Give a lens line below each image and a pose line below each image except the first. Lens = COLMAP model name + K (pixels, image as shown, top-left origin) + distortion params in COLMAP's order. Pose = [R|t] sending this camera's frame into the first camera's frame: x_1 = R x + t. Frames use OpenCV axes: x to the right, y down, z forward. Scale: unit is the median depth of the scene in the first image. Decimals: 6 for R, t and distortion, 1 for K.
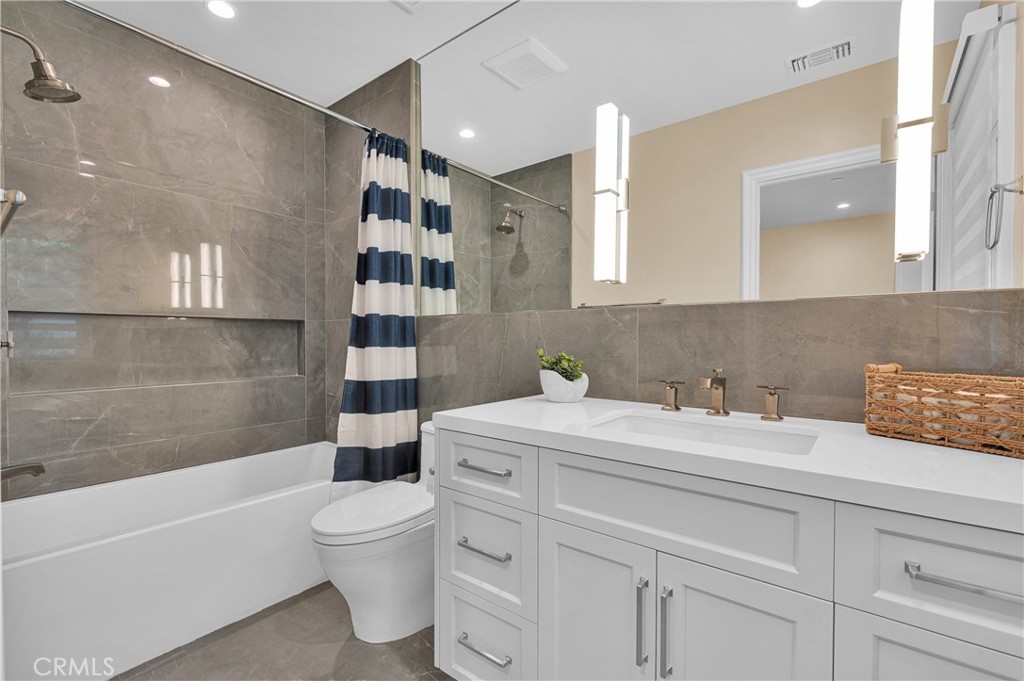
lens RADIAL K [[453.5, 0, 513.1], [0, 453.5, 343.3], [0, 0, 1]] dist [0.000027, 0.000061]
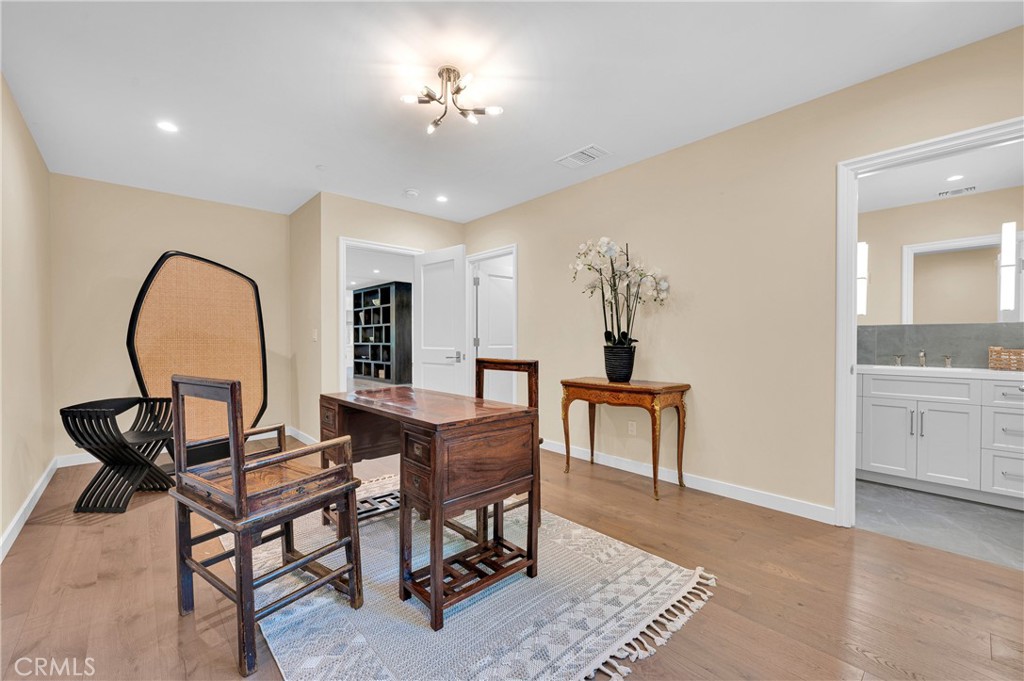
lens RADIAL K [[424.5, 0, 510.4], [0, 424.5, 340.7], [0, 0, 1]] dist [0.001225, 0.000107]
pose [[0.986041, -0.000550, -0.166501, -1.961553], [-0.000106, 0.999992, -0.003929, 0.015591], [0.166502, 0.003892, 0.986033, -2.405667]]
